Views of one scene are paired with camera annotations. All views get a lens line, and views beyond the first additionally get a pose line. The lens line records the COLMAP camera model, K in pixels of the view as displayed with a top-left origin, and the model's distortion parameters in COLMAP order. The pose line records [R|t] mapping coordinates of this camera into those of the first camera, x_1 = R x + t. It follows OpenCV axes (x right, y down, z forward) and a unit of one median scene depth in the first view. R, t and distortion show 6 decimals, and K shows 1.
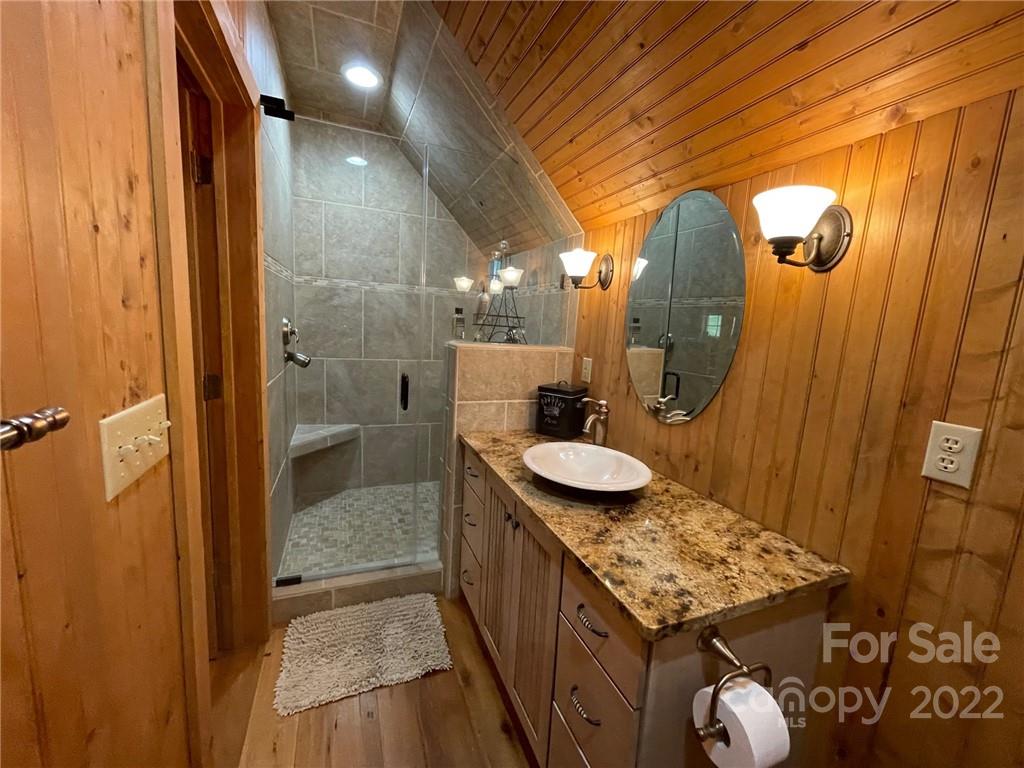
lens RADIAL K [[408.3, 0, 512.0], [0, 408.3, 384.0], [0, 0, 1]] dist [0.001095, 0.000079]
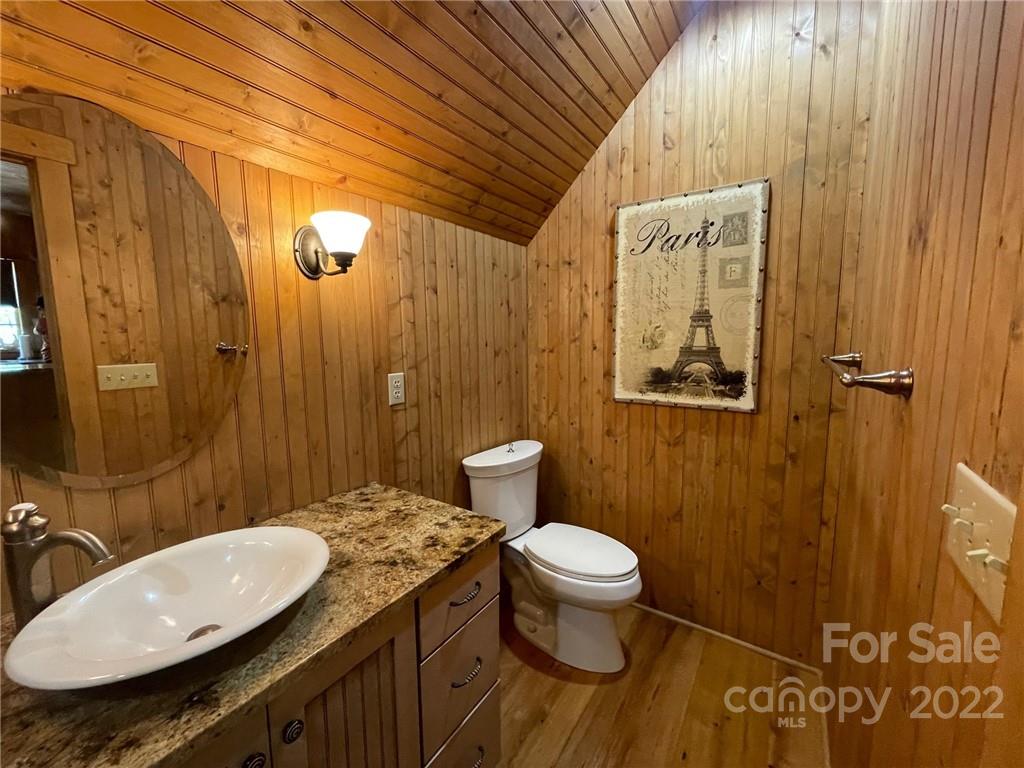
lens RADIAL K [[408.3, 0, 512.0], [0, 408.3, 384.0], [0, 0, 1]] dist [0.001095, 0.000079]
pose [[-0.550879, -0.152708, 0.820495, -0.636519], [0.101358, 0.963599, 0.247393, -0.217107], [-0.828407, 0.219448, -0.515348, 1.220417]]
